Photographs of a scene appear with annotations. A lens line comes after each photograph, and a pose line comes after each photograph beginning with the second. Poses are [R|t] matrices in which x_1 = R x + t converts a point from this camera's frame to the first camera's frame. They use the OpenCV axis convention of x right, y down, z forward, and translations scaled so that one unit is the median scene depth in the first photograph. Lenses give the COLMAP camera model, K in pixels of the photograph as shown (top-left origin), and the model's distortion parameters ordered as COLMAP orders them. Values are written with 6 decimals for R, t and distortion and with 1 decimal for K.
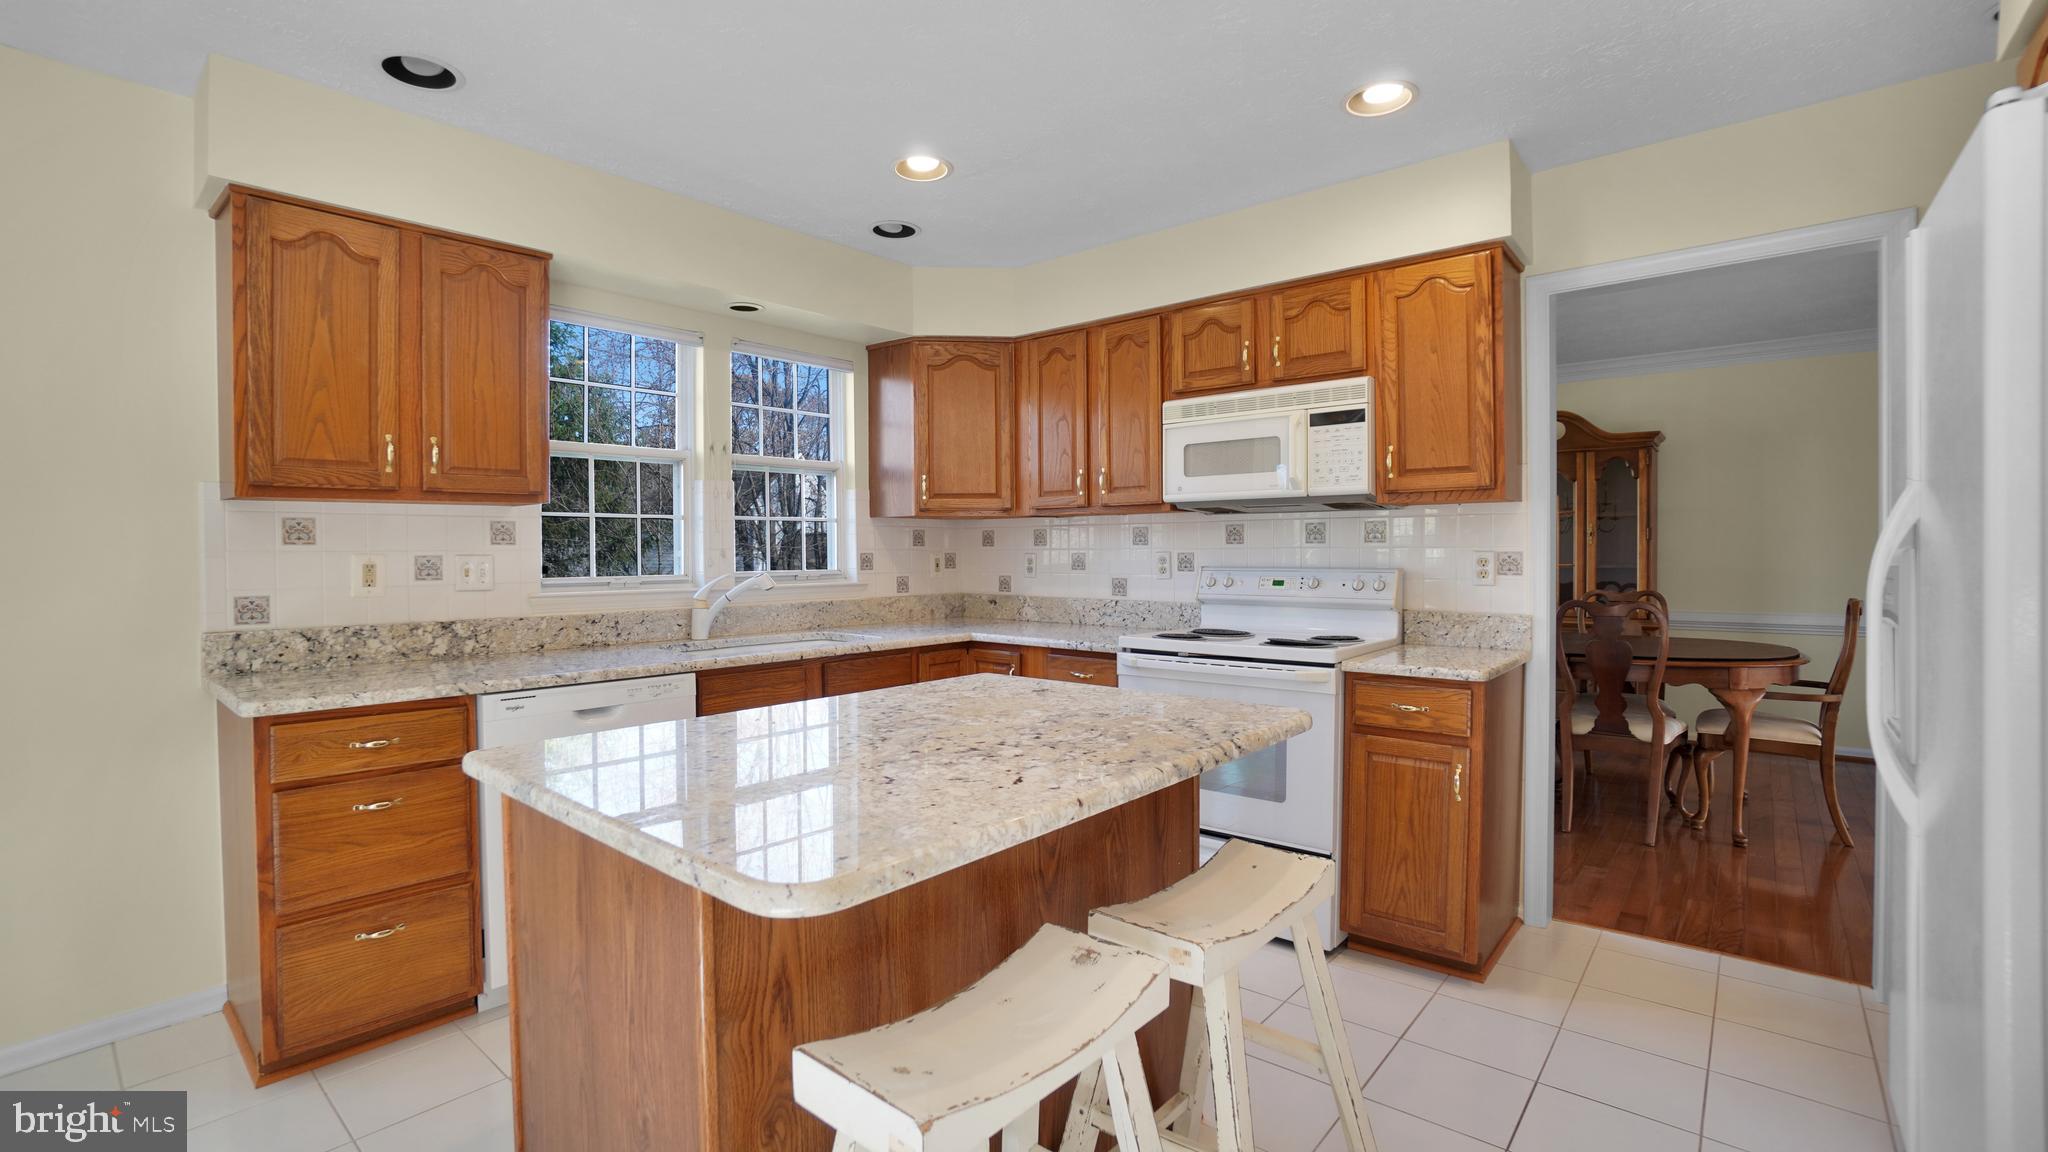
lens RADIAL K [[899.9, 0, 1012.2], [0, 899.9, 564.4], [0, 0, 1]] dist [-0.052877, 0.016053]
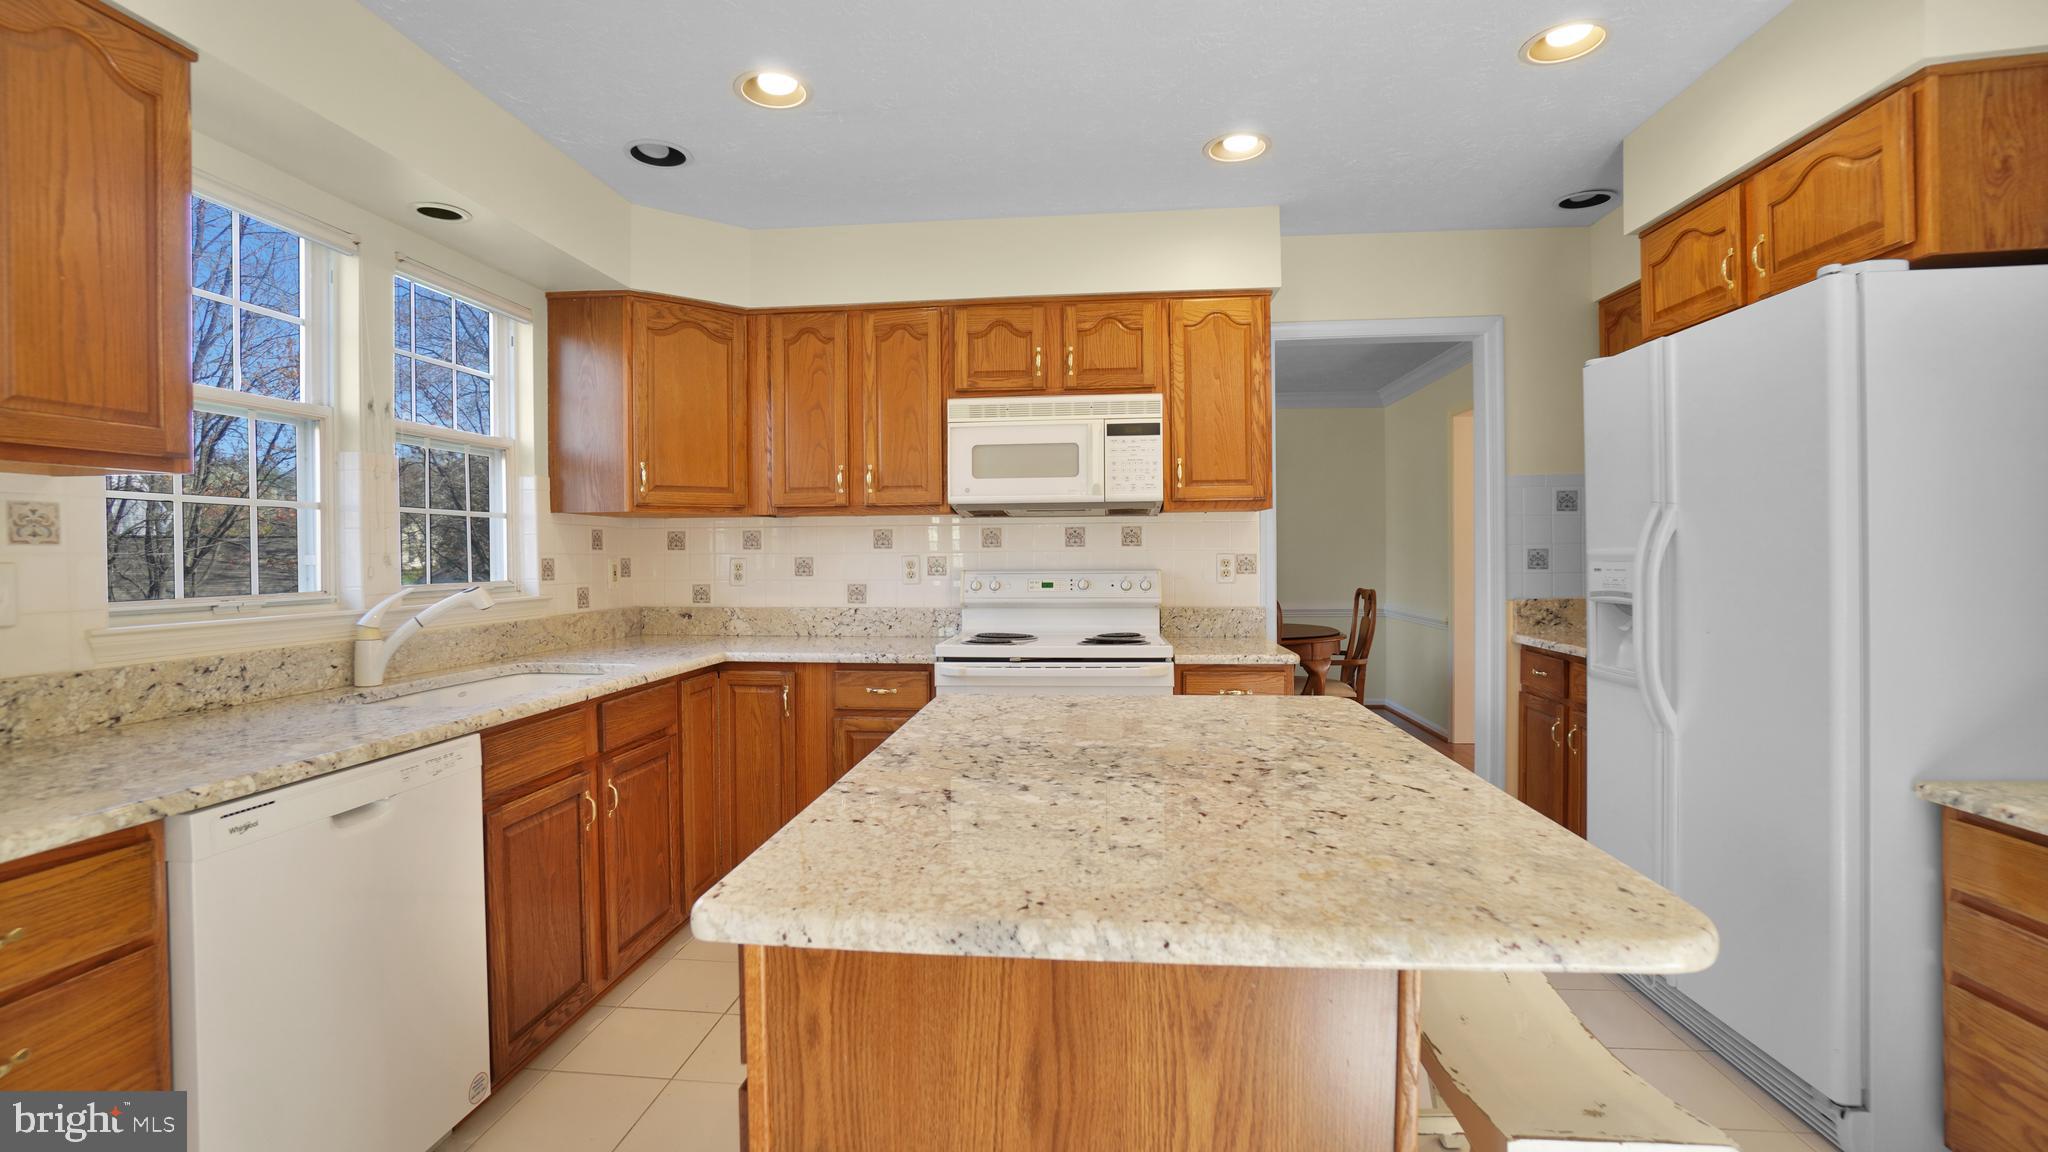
lens RADIAL K [[899.9, 0, 1013.0], [0, 899.9, 565.5], [0, 0, 1]] dist [-0.052877, 0.016053]
pose [[0.819996, -0.008897, 0.572301, -0.367773], [0.012215, 0.999923, -0.001957, -0.000152], [-0.572239, 0.008595, 0.820042, 0.194860]]
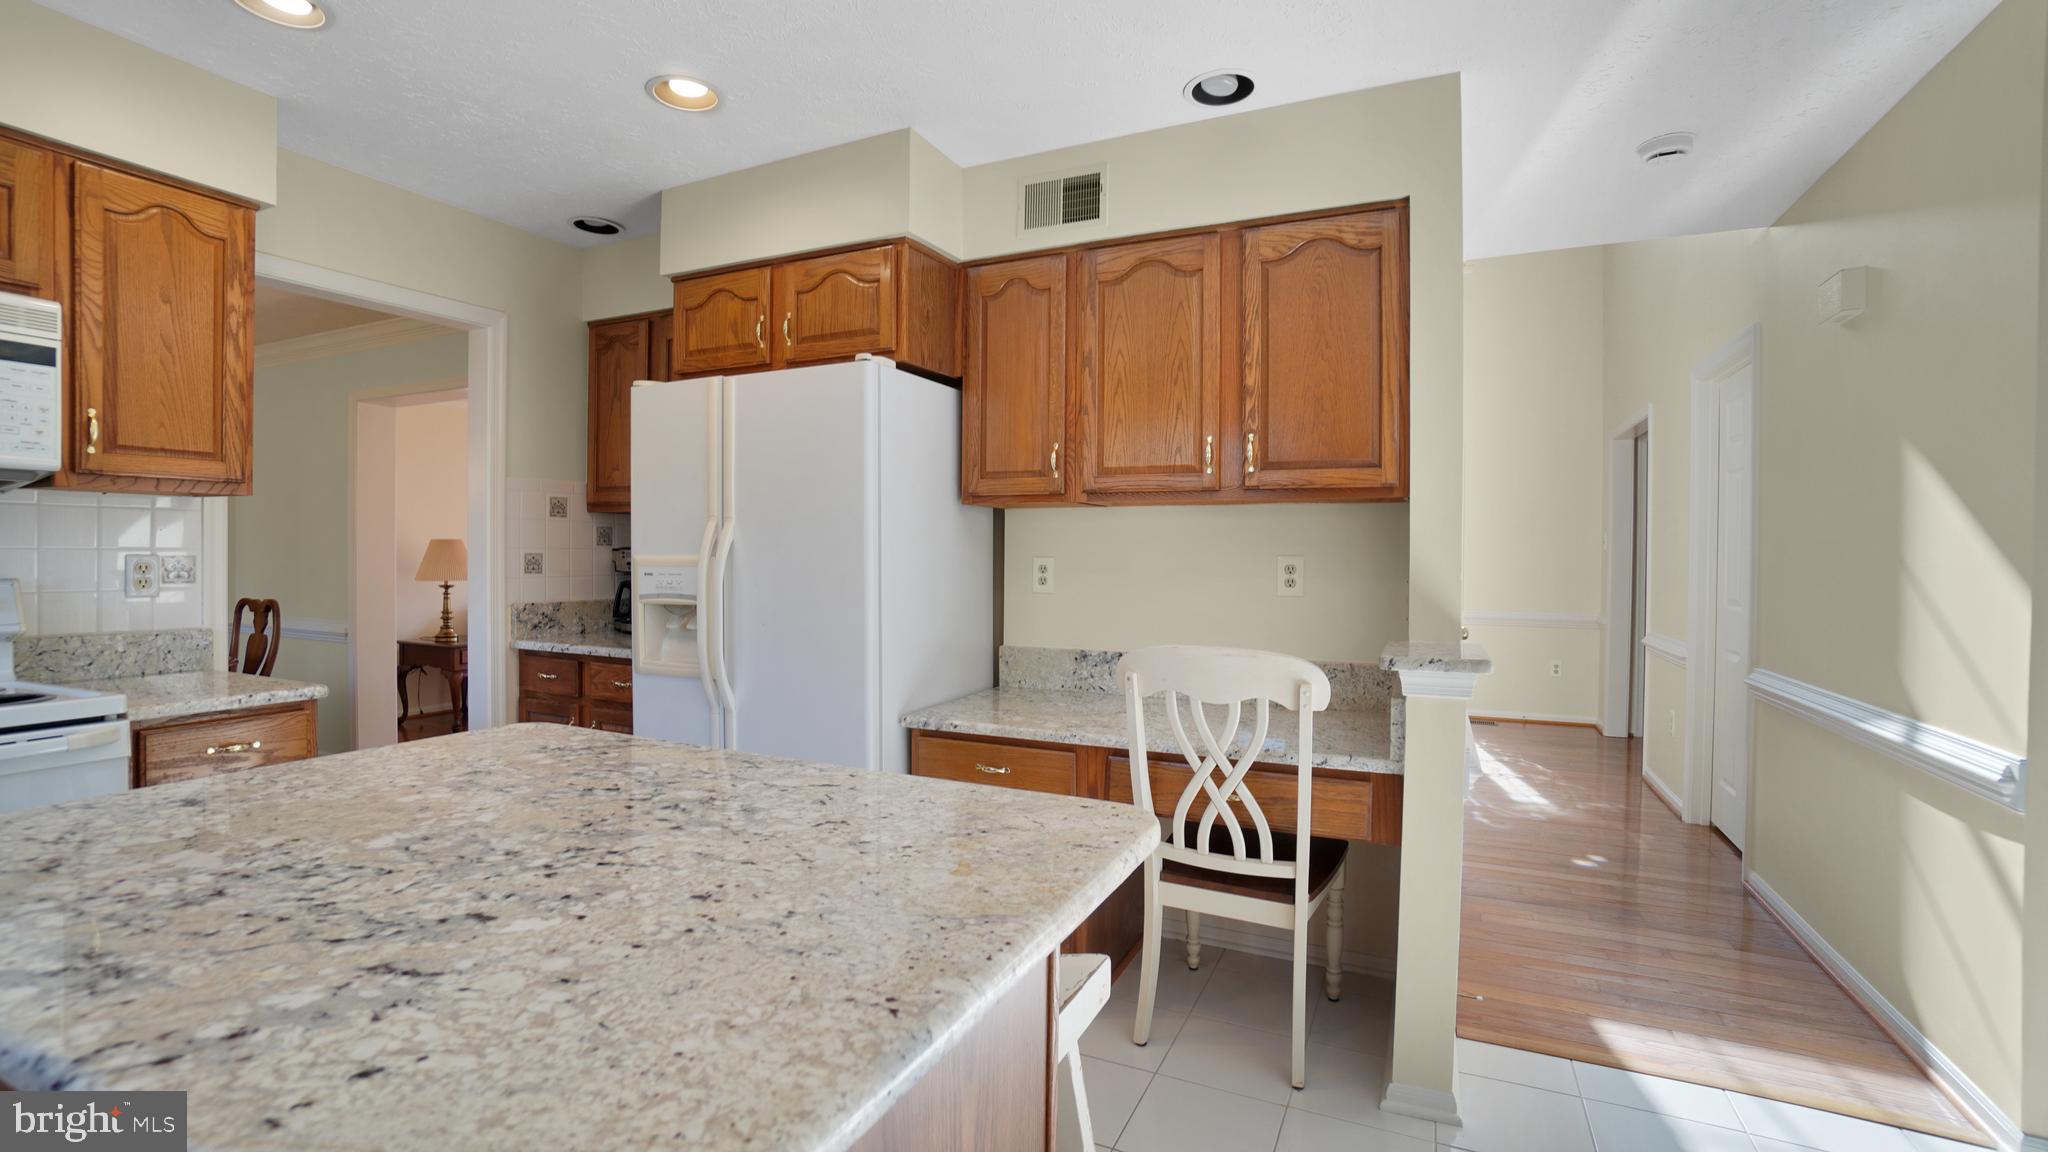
lens RADIAL K [[899.9, 0, 1002.8], [0, 899.9, 564.8], [0, 0, 1]] dist [-0.052877, 0.016053]
pose [[-0.250568, -0.006707, 0.968076, -0.422885], [0.008294, 0.999924, 0.009075, -0.006056], [-0.968064, 0.010303, -0.250493, 0.439529]]
